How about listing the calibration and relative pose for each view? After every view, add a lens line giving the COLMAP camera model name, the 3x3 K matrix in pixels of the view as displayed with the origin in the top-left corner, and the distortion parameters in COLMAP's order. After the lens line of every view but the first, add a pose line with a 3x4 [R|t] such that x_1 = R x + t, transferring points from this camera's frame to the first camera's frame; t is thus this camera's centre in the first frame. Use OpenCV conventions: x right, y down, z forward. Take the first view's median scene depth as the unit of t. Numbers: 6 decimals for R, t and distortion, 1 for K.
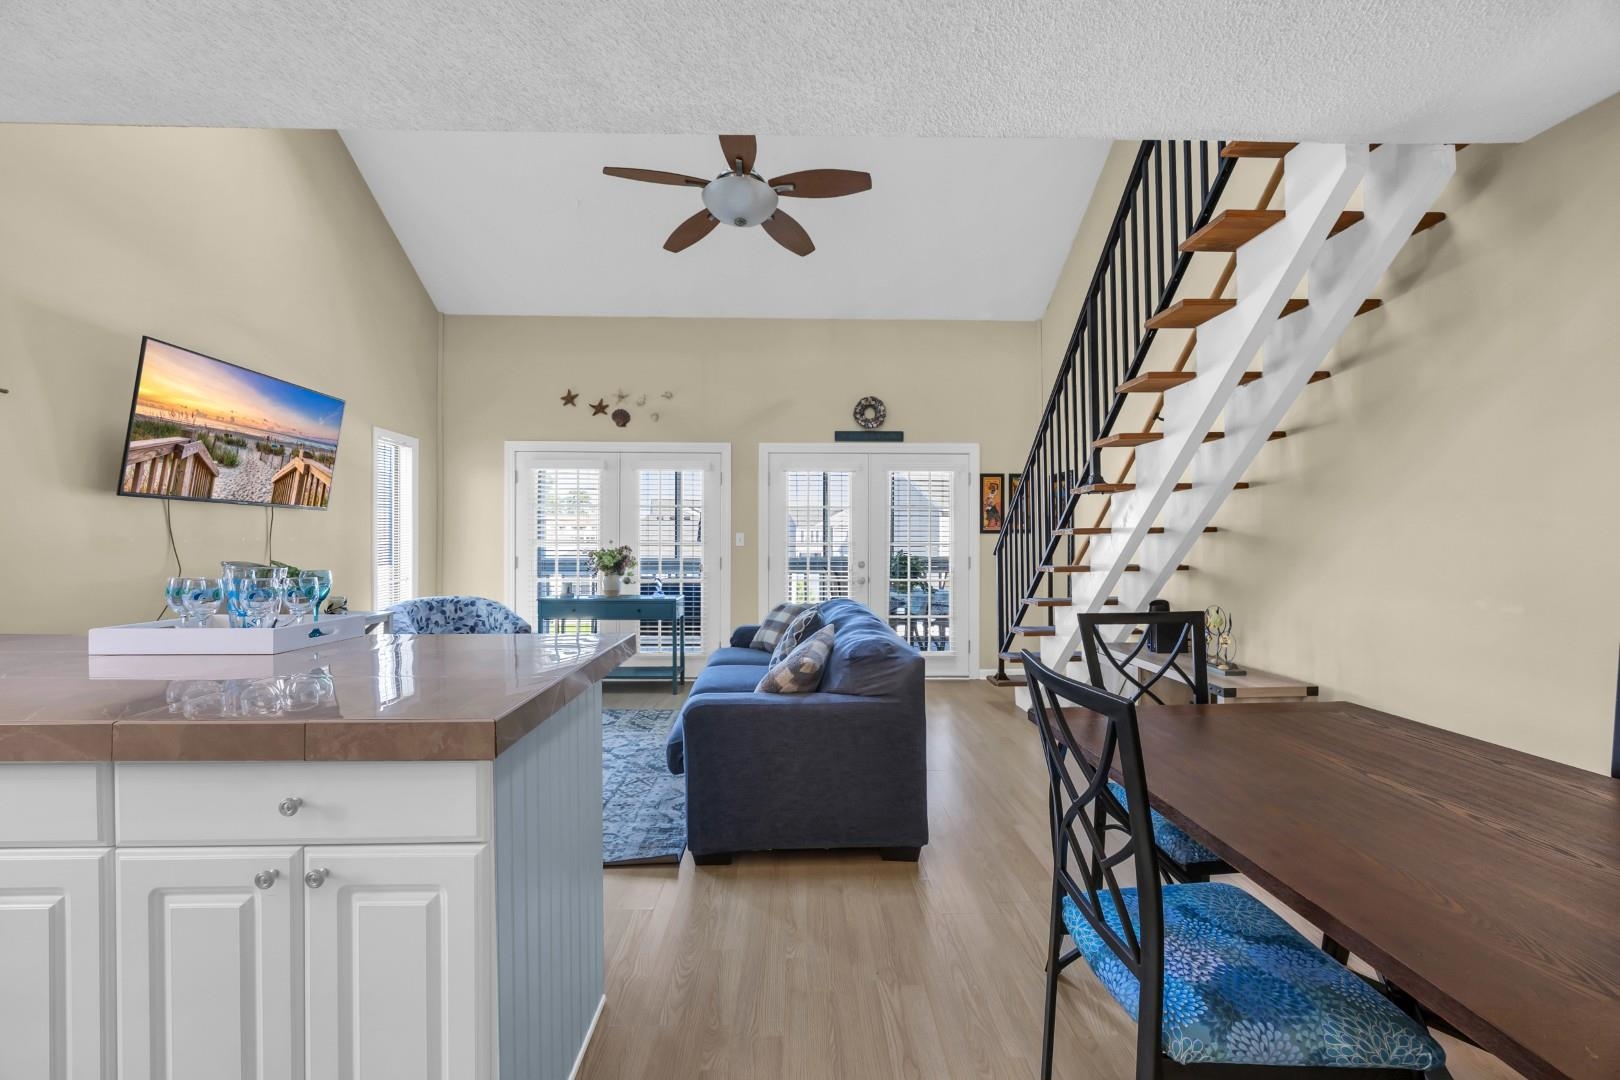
lens RADIAL K [[617.5, 0, 801.8], [0, 617.5, 538.7], [0, 0, 1]] dist [-0.000373, 0.000210]
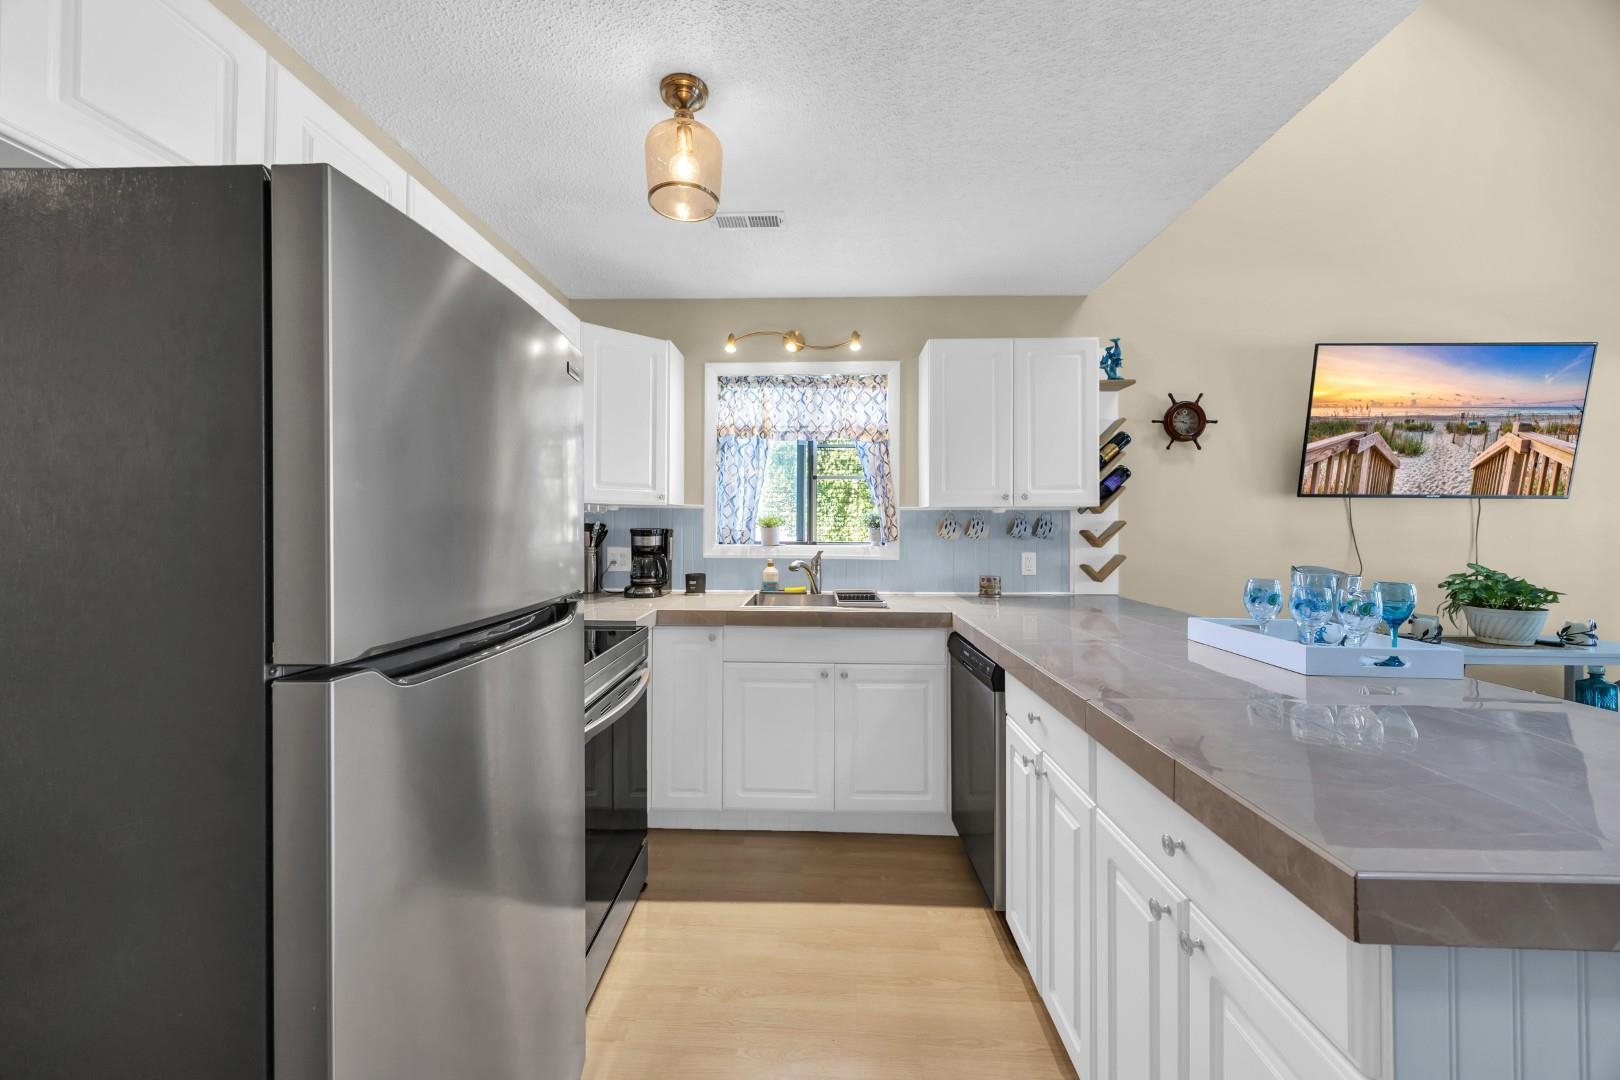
lens RADIAL K [[615.7, 0, 802.0], [0, 615.7, 524.9], [0, 0, 1]] dist [-0.008620, -0.000163]
pose [[-0.072806, -0.005190, -0.997333, 0.027559], [-0.000872, 0.999986, -0.005141, -0.010353], [0.997346, 0.000495, -0.072809, 0.183423]]
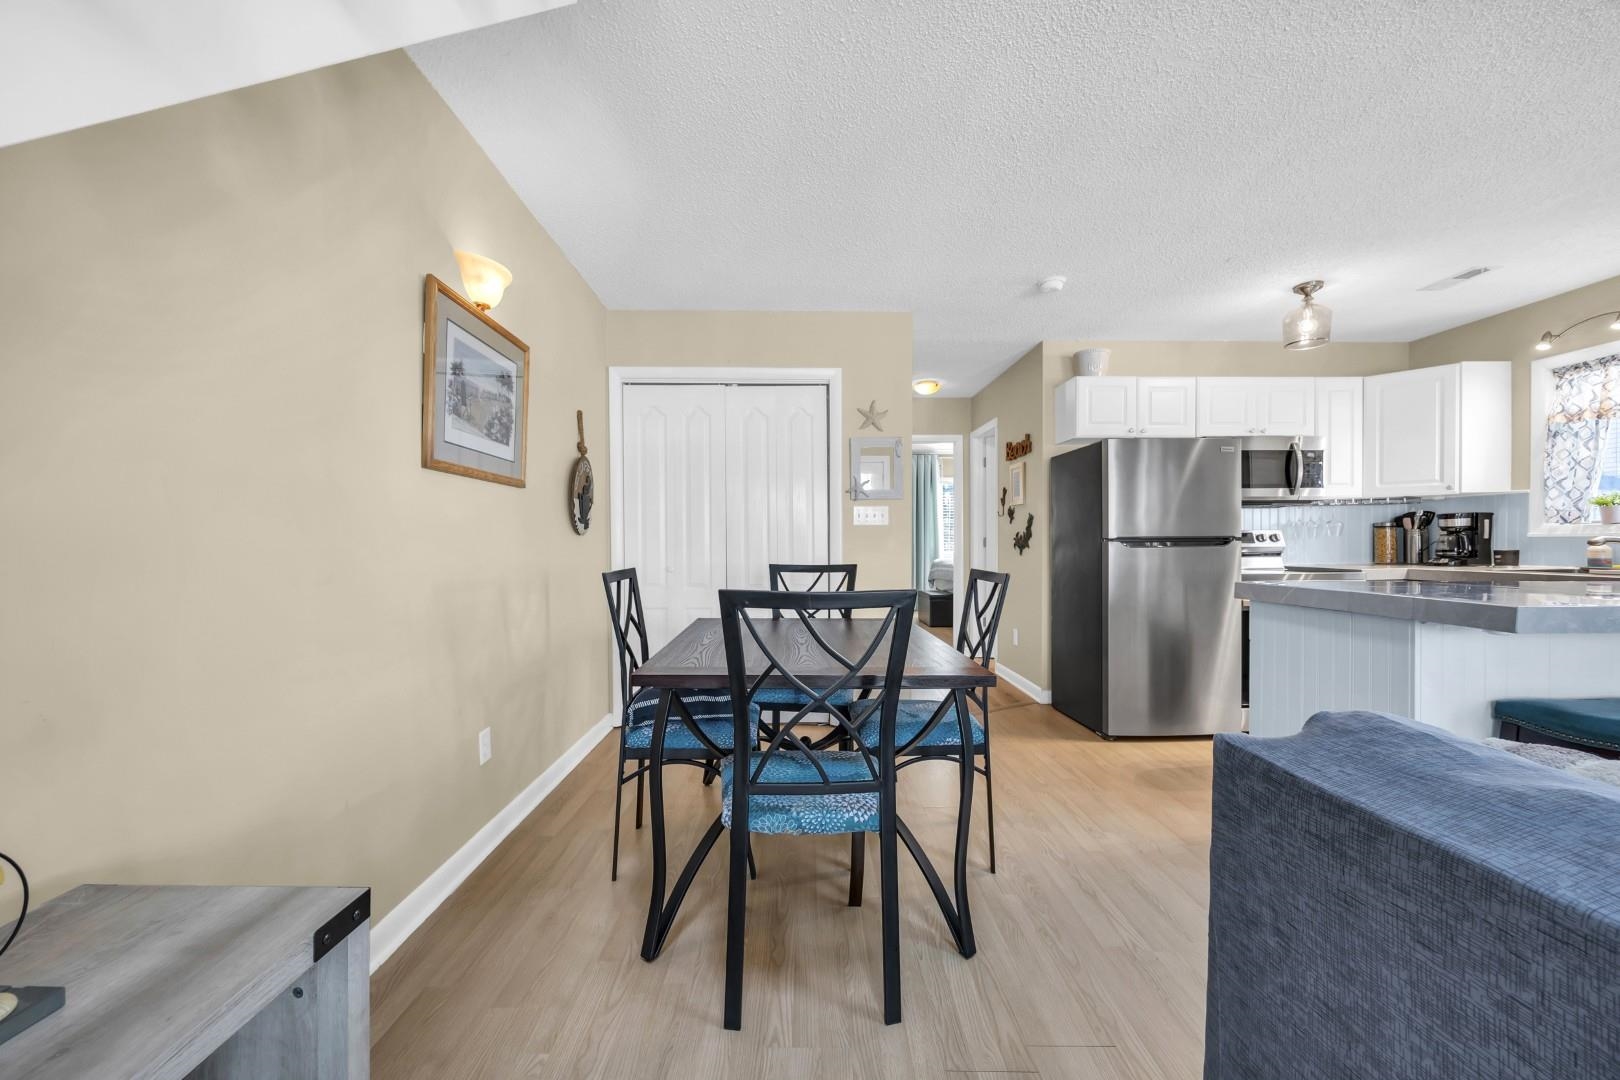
lens RADIAL K [[616.7, 0, 805.9], [0, 616.7, 551.6], [0, 0, 1]] dist [-0.001038, -0.000373]
pose [[-0.999984, 0.004791, 0.002868, 0.359587], [0.004821, 0.999935, 0.010332, 0.048013], [-0.002818, 0.010346, -0.999943, 1.089320]]
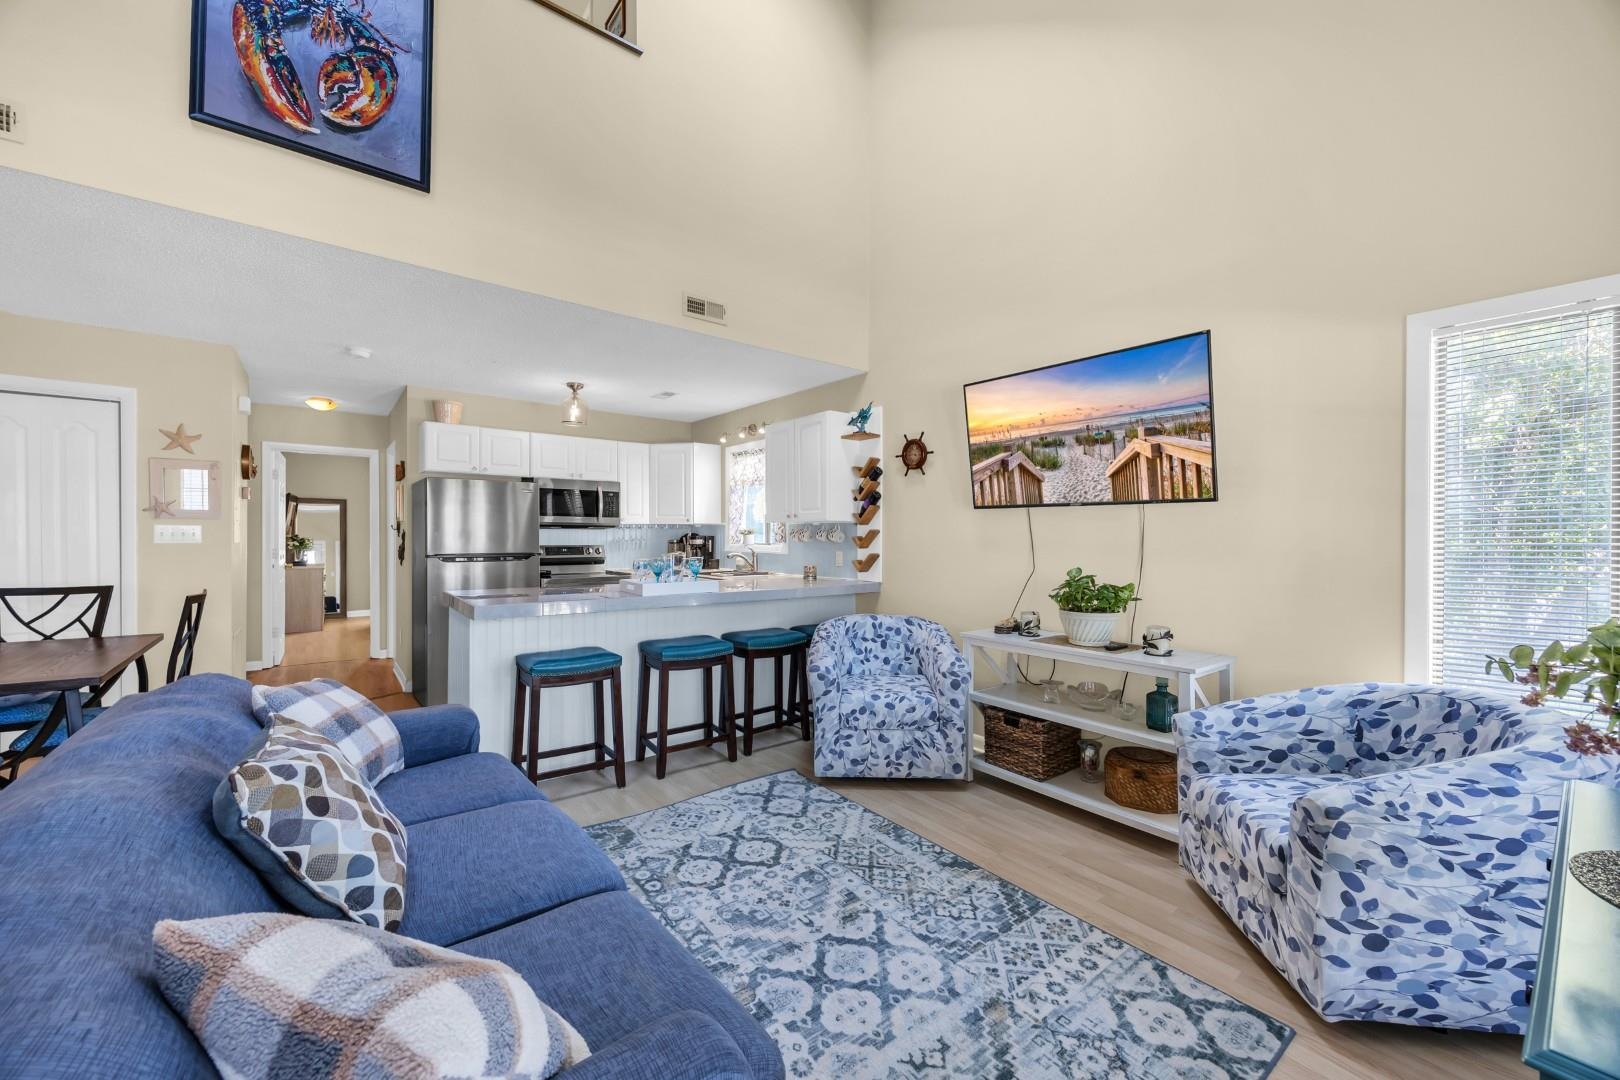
lens RADIAL K [[613.3, 0, 800.5], [0, 613.3, 539.0], [0, 0, 1]] dist [-0.001536, -0.000029]
pose [[-0.801560, -0.001064, -0.597914, -0.019261], [-0.004190, 0.999984, 0.003838, -0.006868], [0.597900, 0.005581, -0.801551, 1.616818]]
